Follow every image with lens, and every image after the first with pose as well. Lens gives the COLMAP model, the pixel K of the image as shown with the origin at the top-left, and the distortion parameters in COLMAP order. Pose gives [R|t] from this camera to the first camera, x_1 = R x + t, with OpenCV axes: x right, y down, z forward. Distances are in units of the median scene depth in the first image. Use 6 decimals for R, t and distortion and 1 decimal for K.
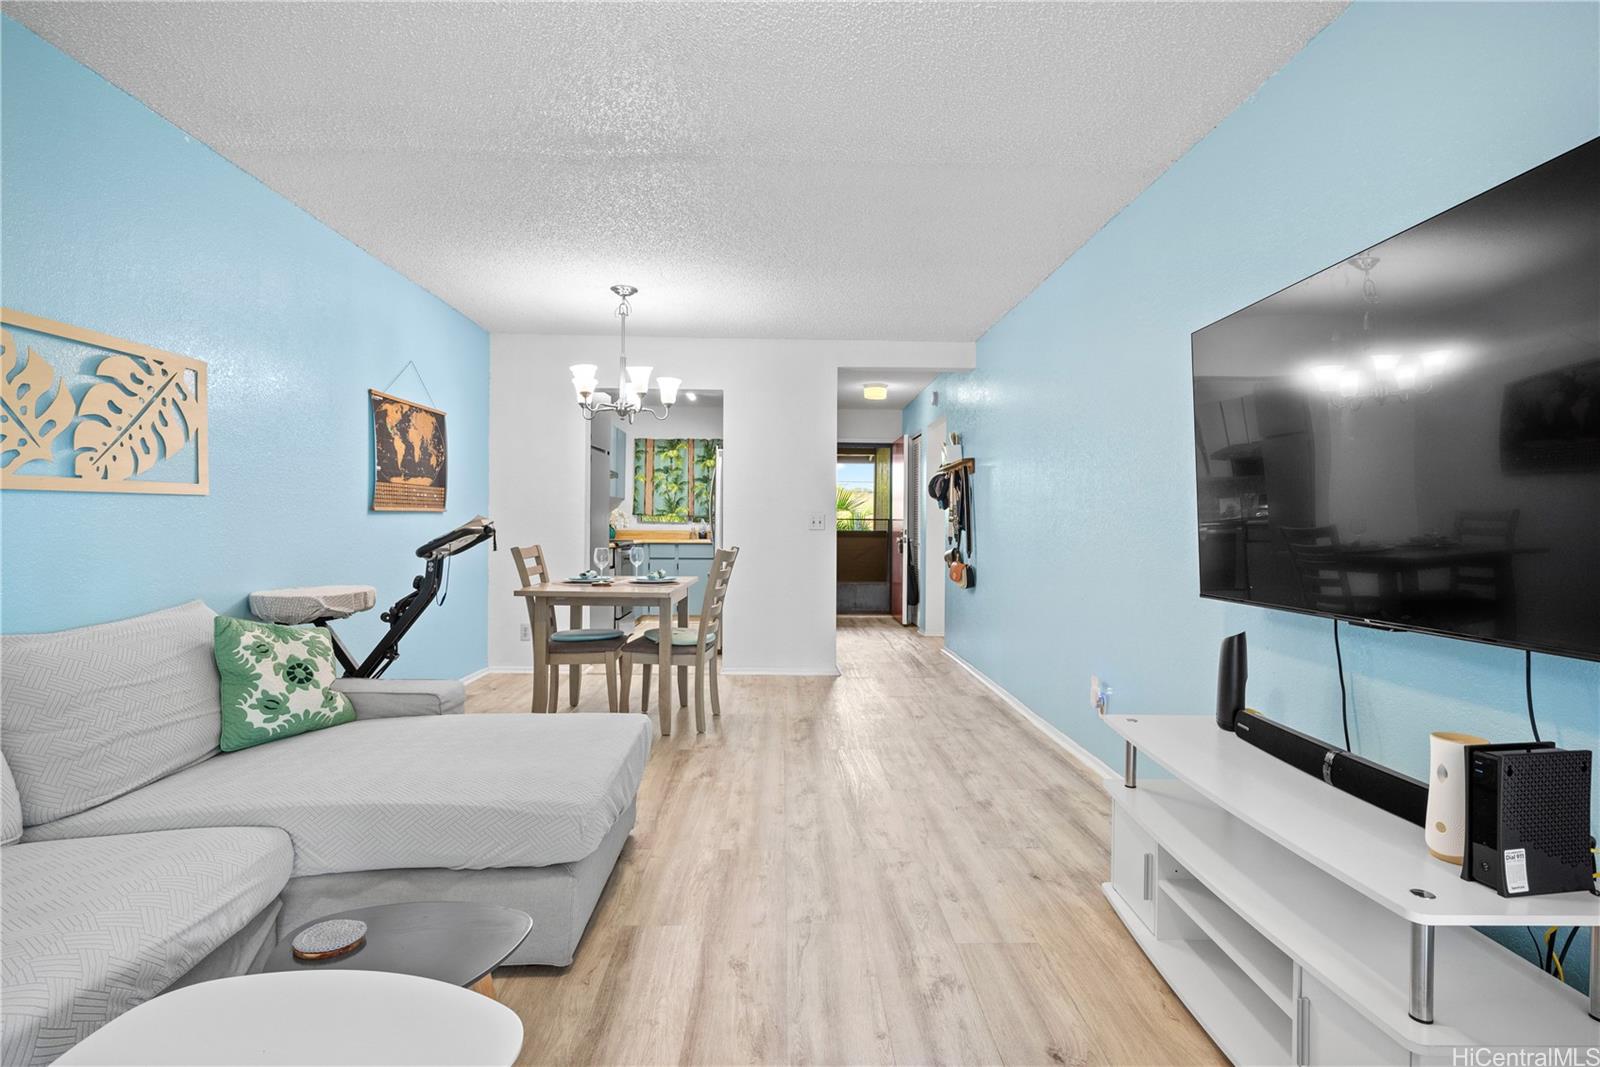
lens RADIAL K [[794.4, 0, 800.0], [0, 794.4, 533.5], [0, 0, 1]] dist [0.013328, -0.000193]
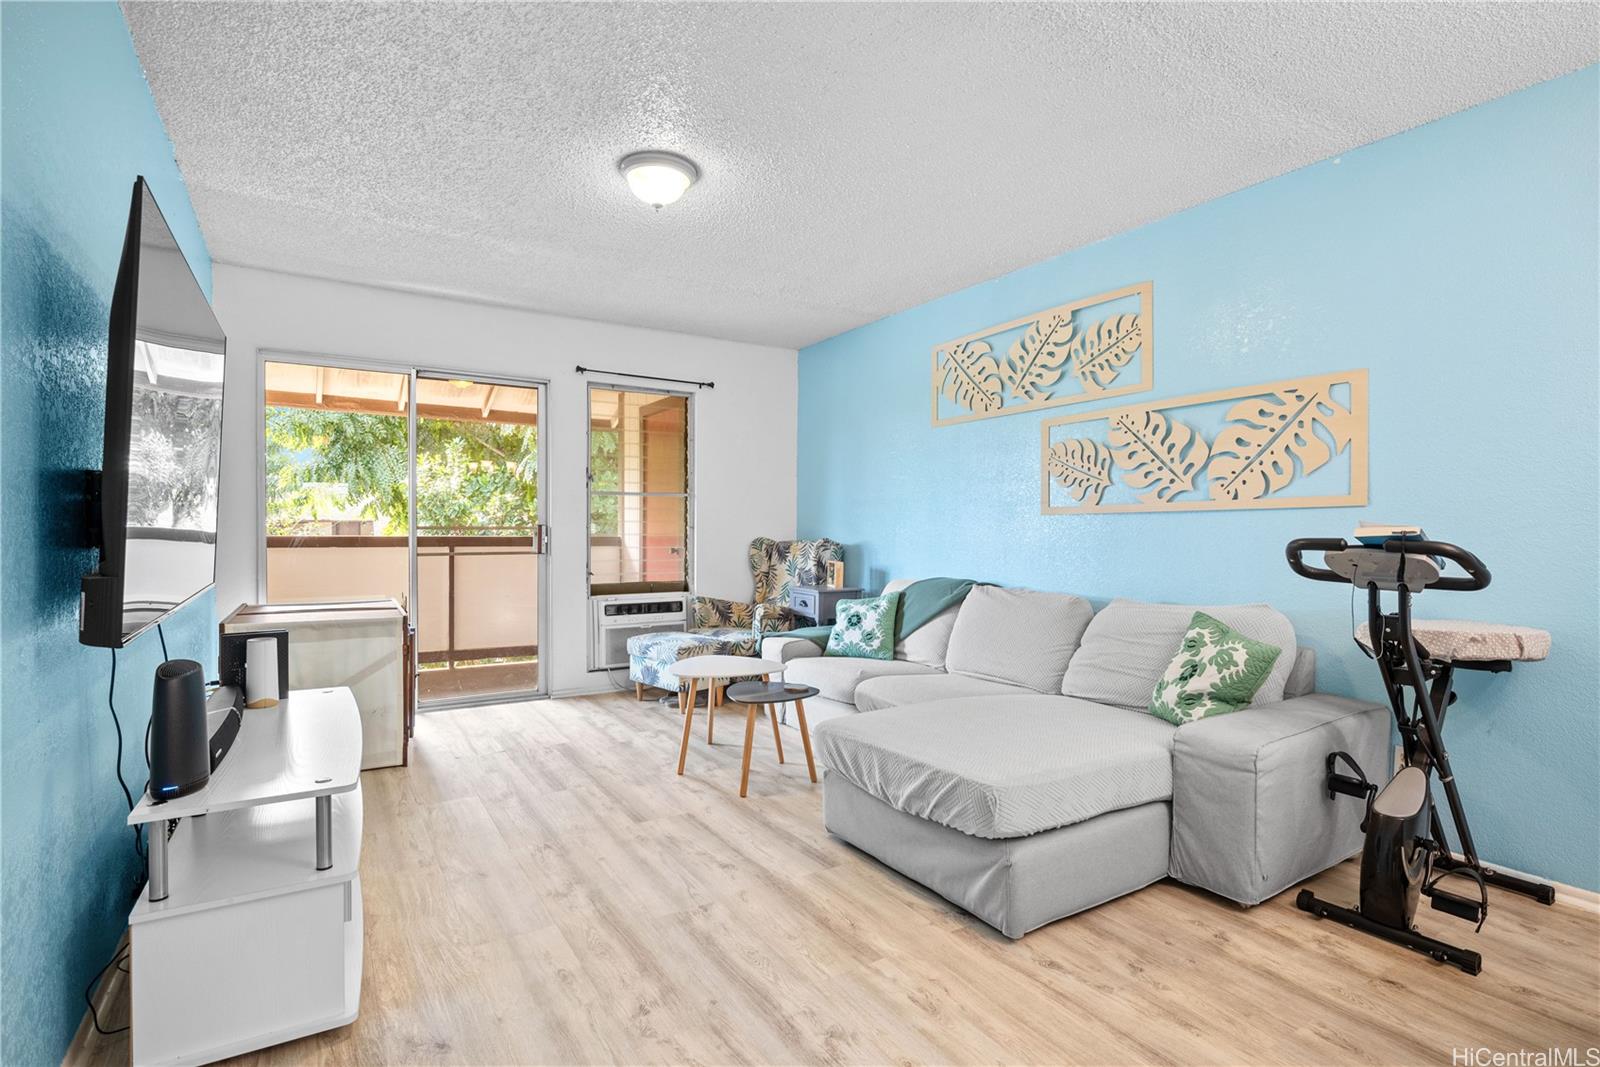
lens RADIAL K [[794.4, 0, 800.0], [0, 794.4, 533.5], [0, 0, 1]] dist [0.013328, -0.000193]
pose [[-0.863497, -0.012291, -0.504204, 0.387273], [-0.020873, 0.999717, 0.011377, -0.012976], [0.503921, 0.020349, -0.863510, 1.757073]]
